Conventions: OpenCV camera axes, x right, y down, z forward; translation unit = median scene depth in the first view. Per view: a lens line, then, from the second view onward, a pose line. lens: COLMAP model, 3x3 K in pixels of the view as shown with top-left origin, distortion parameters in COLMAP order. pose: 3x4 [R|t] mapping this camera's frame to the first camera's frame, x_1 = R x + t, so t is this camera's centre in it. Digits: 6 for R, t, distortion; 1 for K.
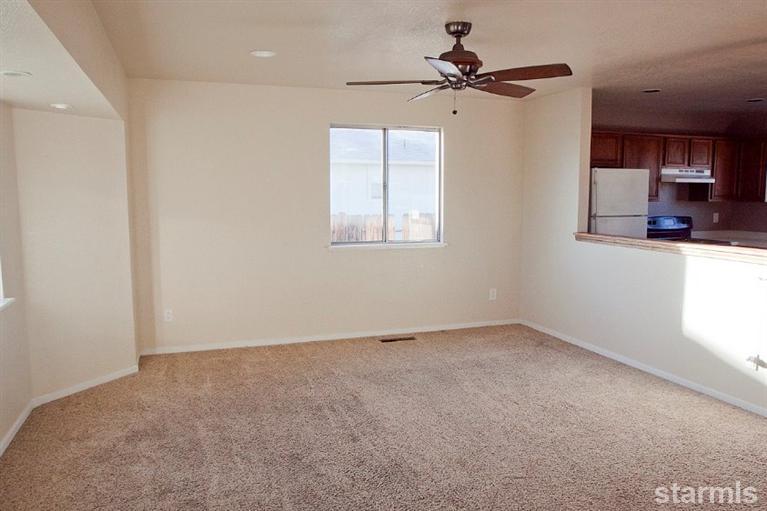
lens RADIAL K [[564.1, 0, 380.8], [0, 564.1, 252.4], [0, 0, 1]] dist [-0.045393, 0.005373]
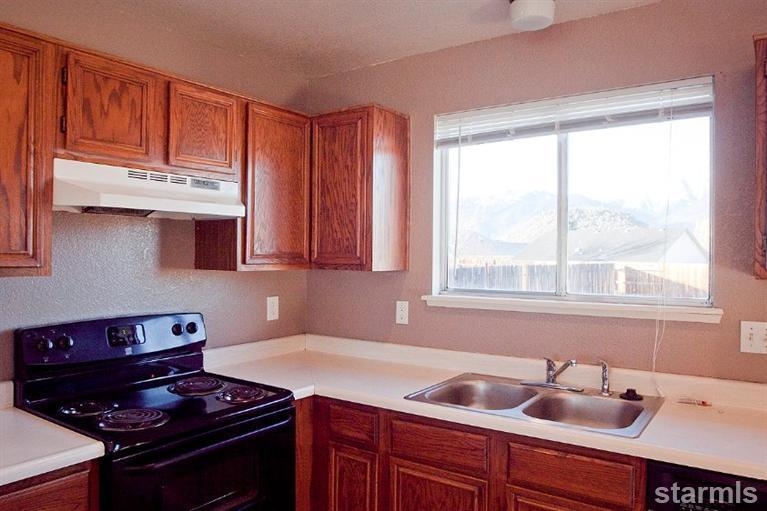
lens RADIAL K [[564.1, 0, 380.8], [0, 564.1, 252.4], [0, 0, 1]] dist [-0.045393, 0.005373]
pose [[0.814683, 0.007912, 0.579852, 0.459024], [0.052772, 0.994747, -0.087717, -0.067500], [-0.577500, 0.102062, 0.809986, 0.658118]]
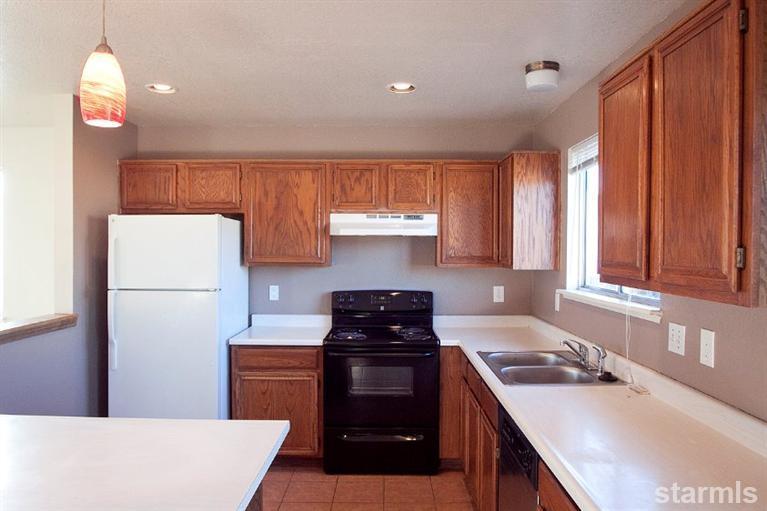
lens RADIAL K [[564.1, 0, 380.8], [0, 564.1, 252.4], [0, 0, 1]] dist [-0.045393, 0.005373]
pose [[0.943775, 0.006835, -0.330517, 0.736306], [-0.037841, 0.995448, -0.087467, -0.052874], [0.328414, 0.095056, 0.939738, 0.418087]]
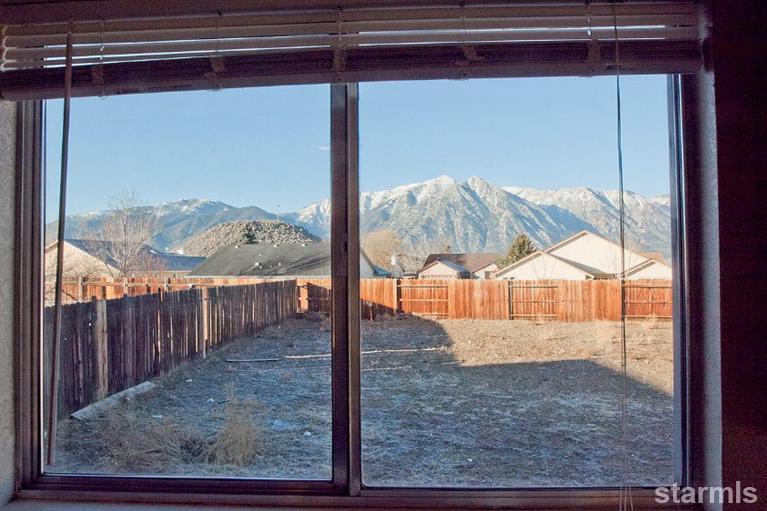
lens RADIAL K [[564.1, 0, 380.8], [0, 564.1, 252.4], [0, 0, 1]] dist [-0.045393, 0.005373]
pose [[0.382408, 0.016952, 0.923838, 0.635097], [0.105125, 0.992541, -0.061727, -0.117186], [-0.917994, 0.120723, 0.377774, 0.818473]]
